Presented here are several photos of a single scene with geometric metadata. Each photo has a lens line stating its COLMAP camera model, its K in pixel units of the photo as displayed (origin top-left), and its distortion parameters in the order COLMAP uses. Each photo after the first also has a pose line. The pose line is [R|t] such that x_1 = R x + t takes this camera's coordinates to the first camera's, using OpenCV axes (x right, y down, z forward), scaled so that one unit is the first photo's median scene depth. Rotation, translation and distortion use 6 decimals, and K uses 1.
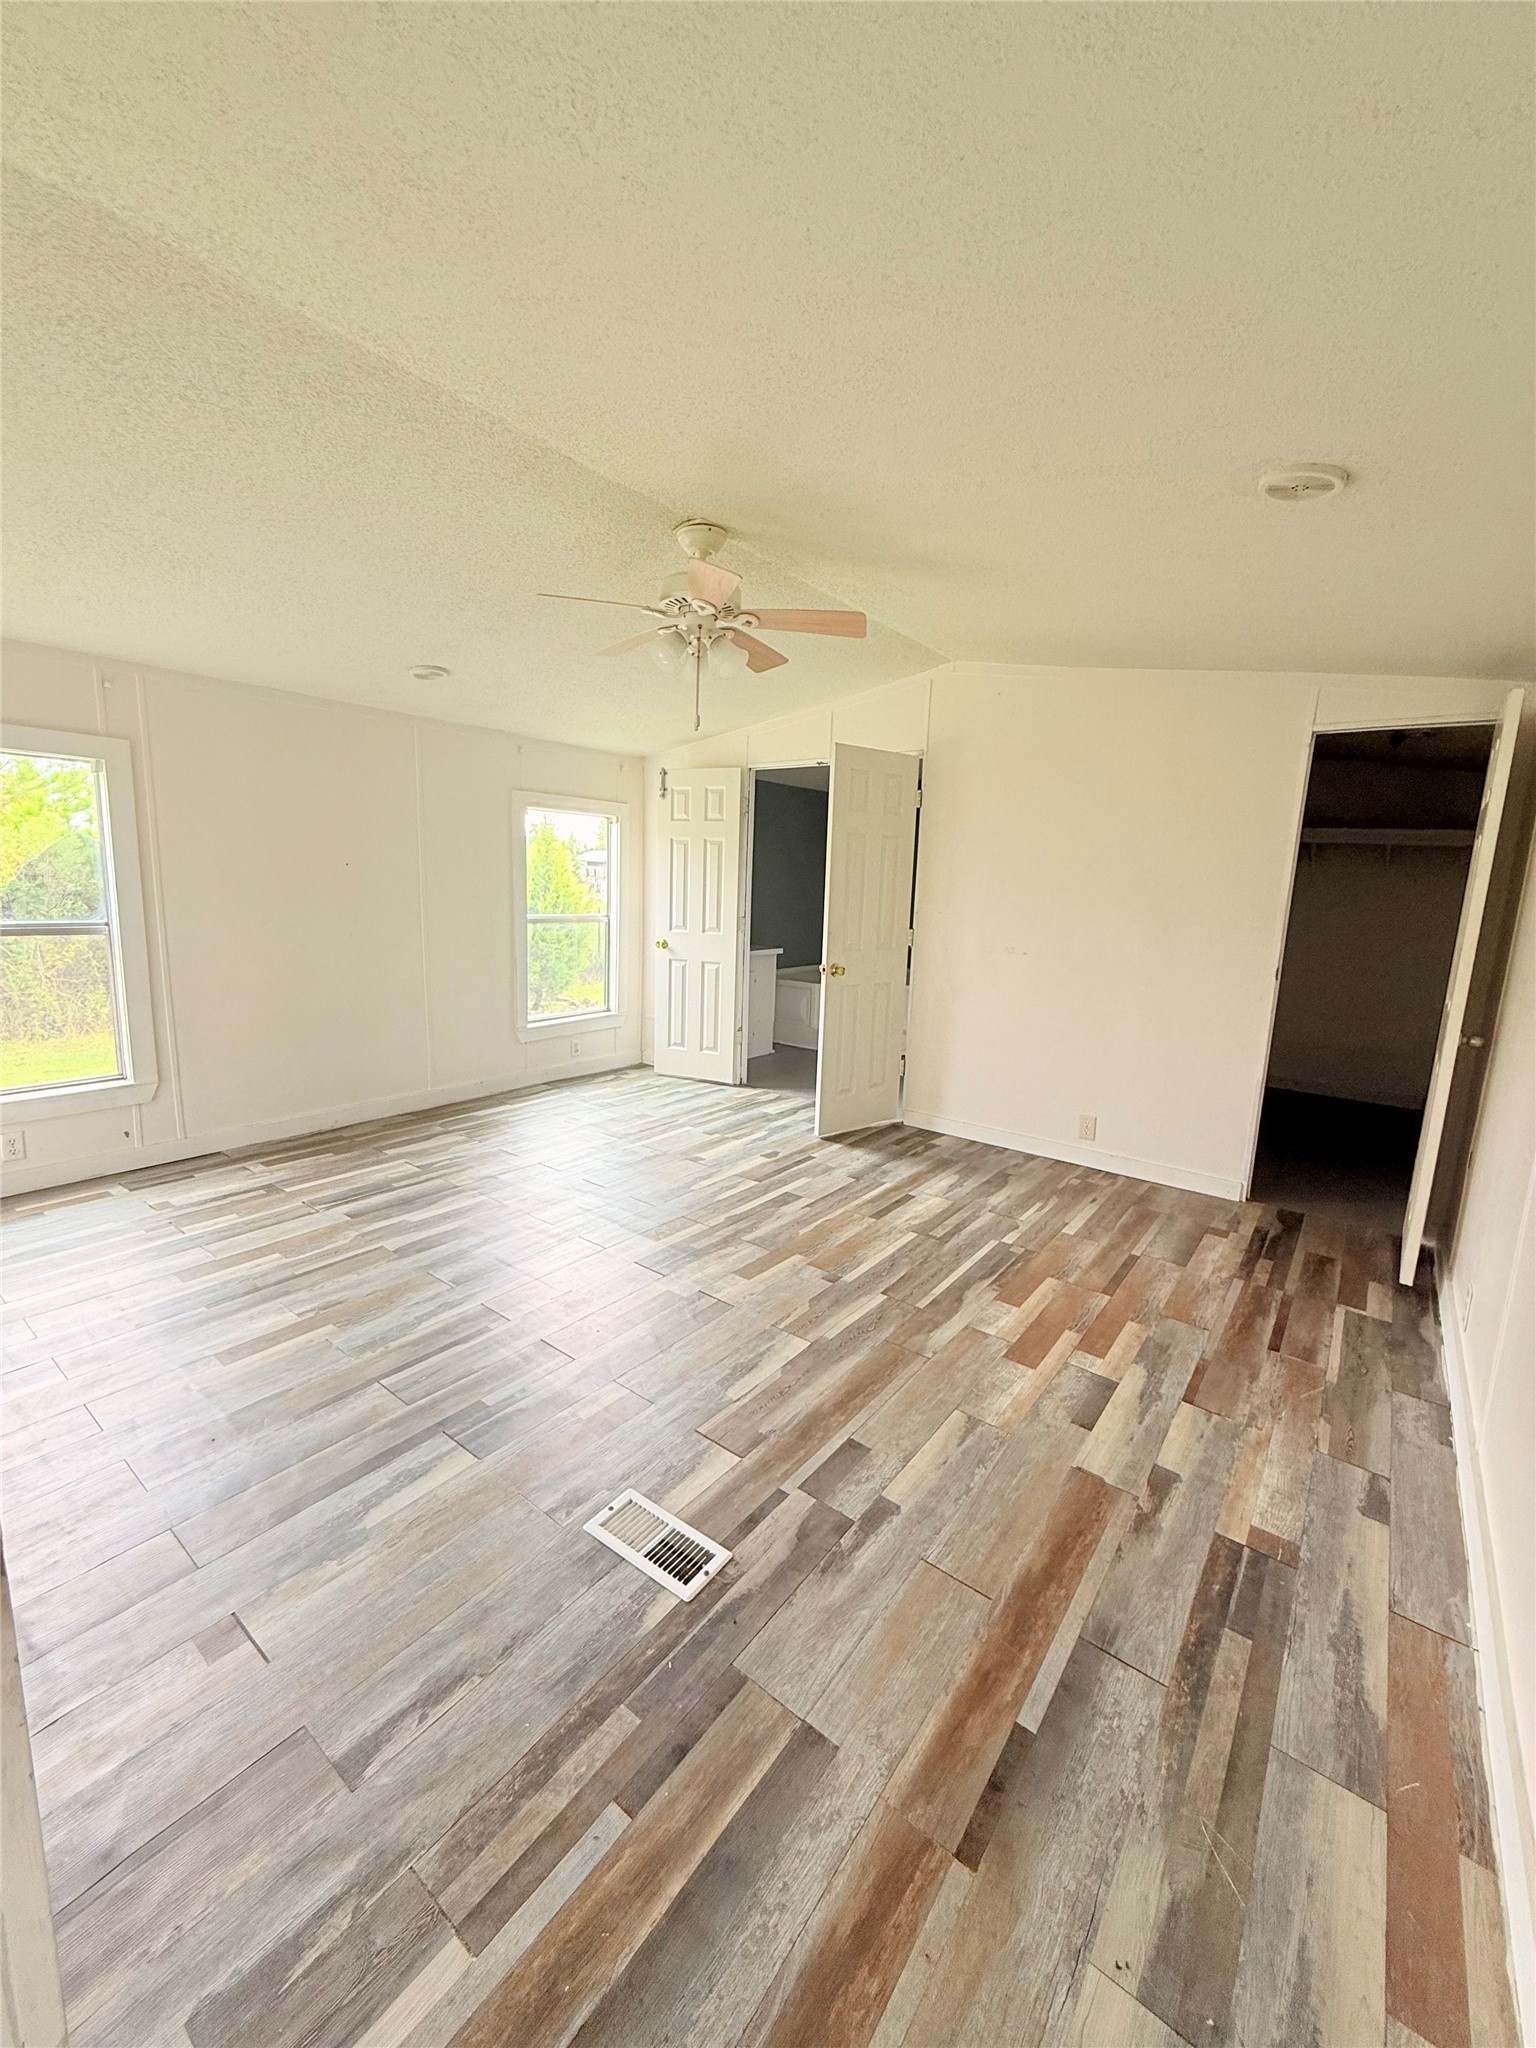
lens RADIAL K [[817.7, 0, 769.6], [0, 817.7, 1024.0], [0, 0, 1]] dist [-0.003326, 0.000538]
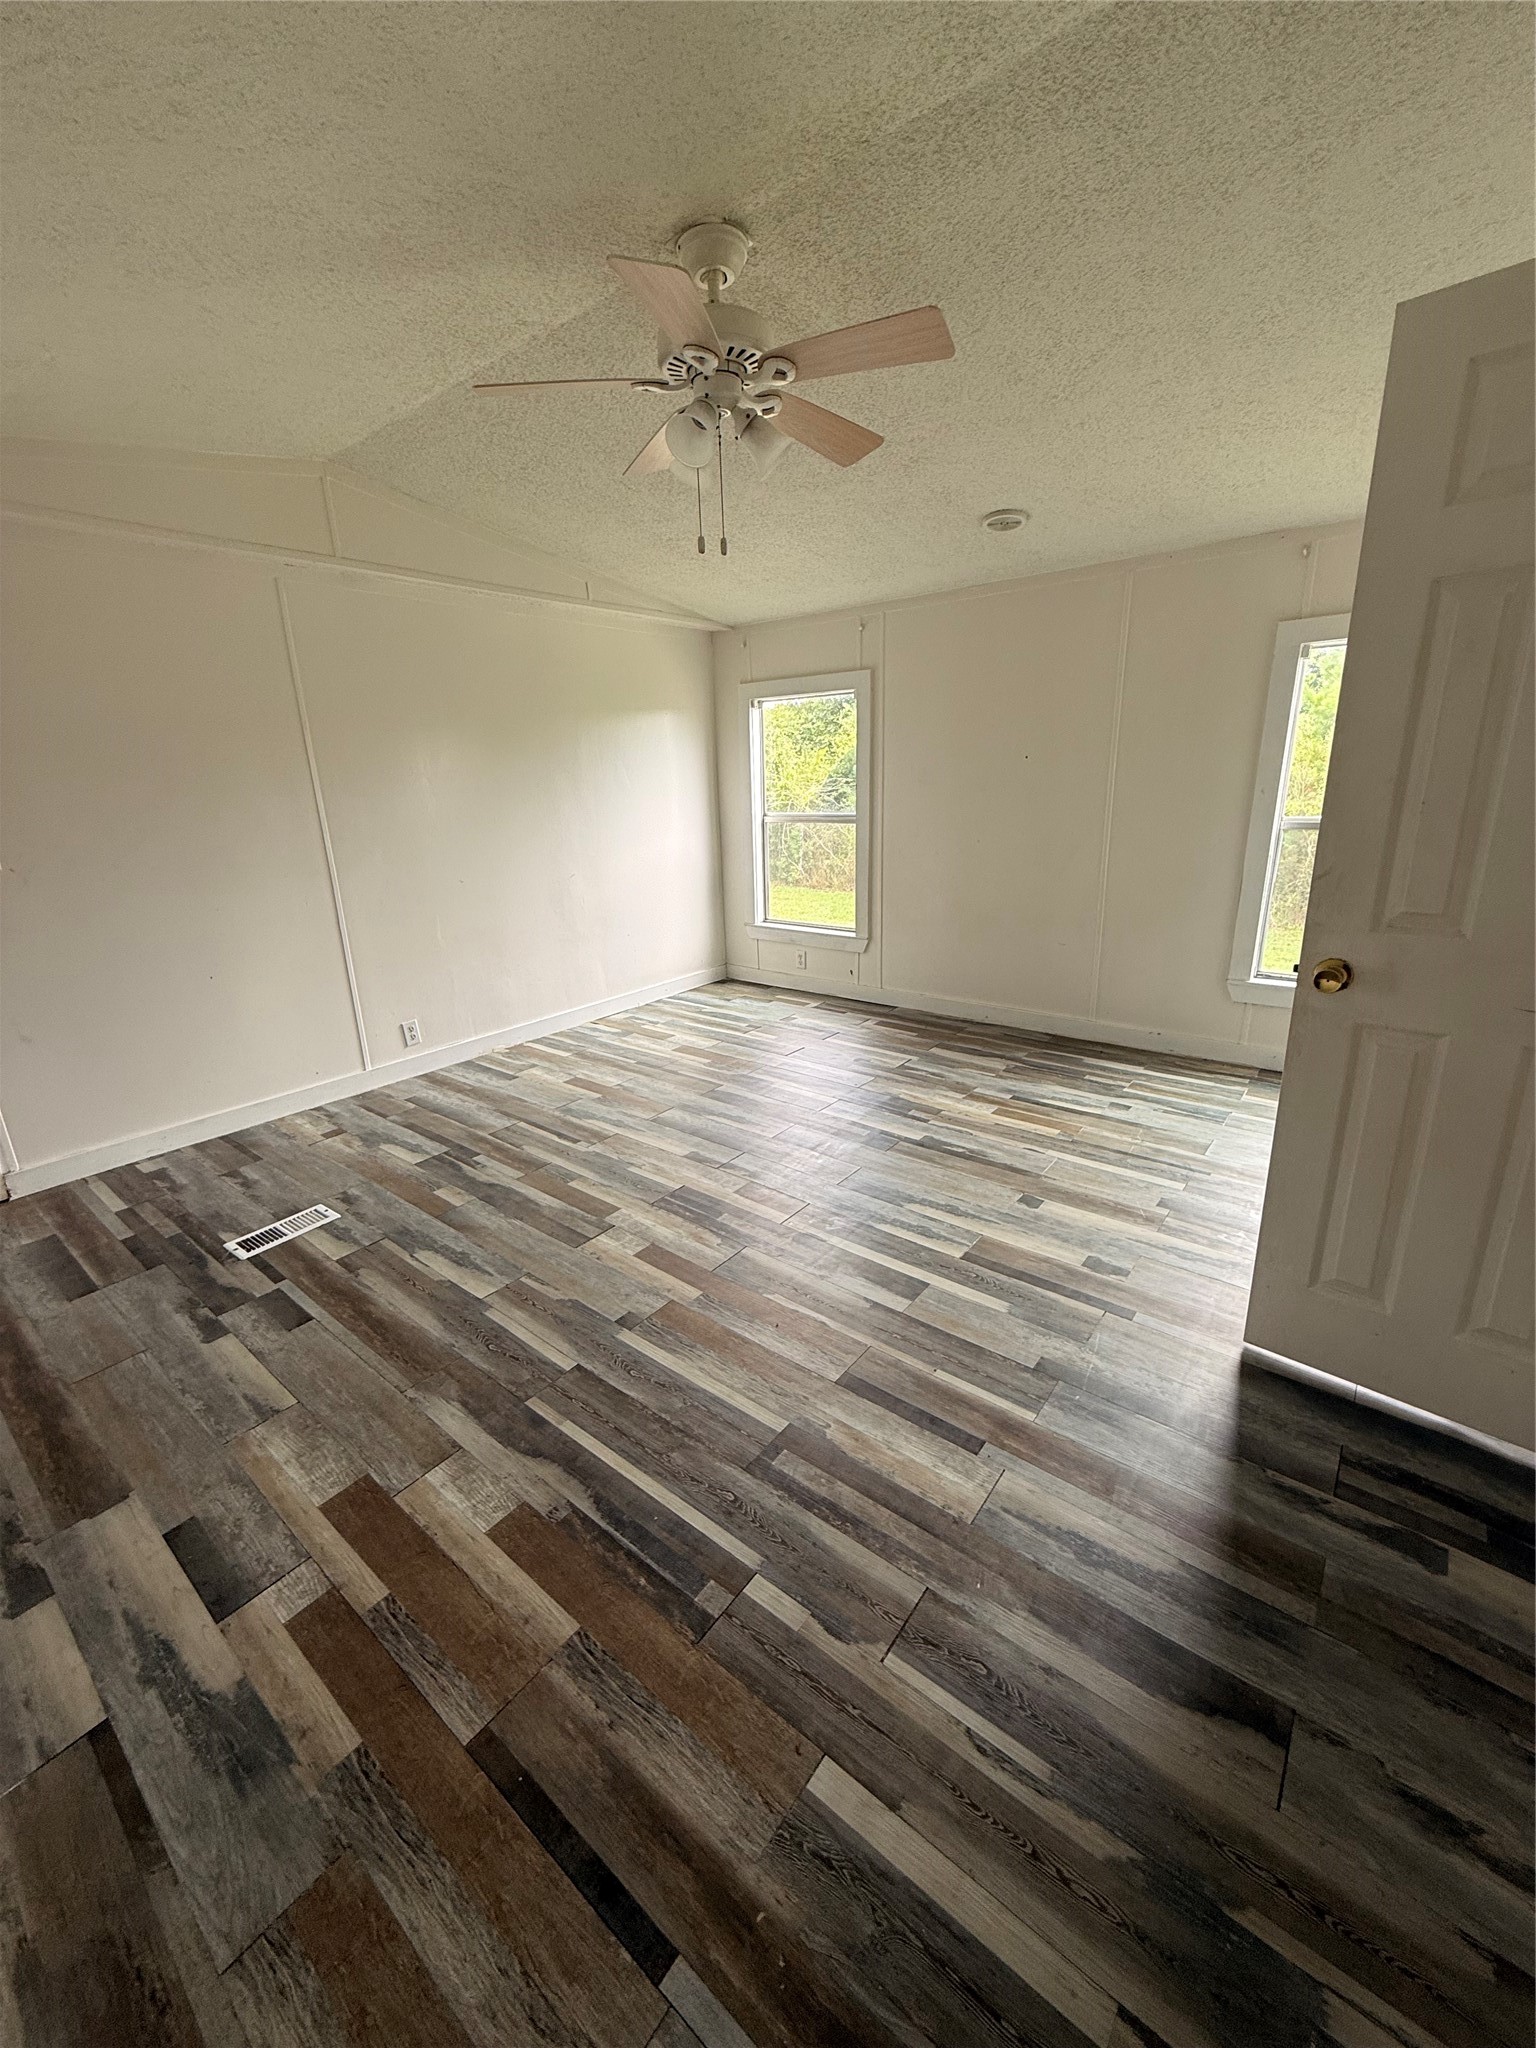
lens RADIAL K [[817.7, 0, 769.8], [0, 817.7, 1022.4], [0, 0, 1]] dist [-0.003326, 0.000538]
pose [[-0.025077, 0.259228, -0.965490, 0.737914], [-0.145088, 0.954625, 0.260079, -0.159564], [0.989101, 0.146603, 0.013671, 1.116059]]
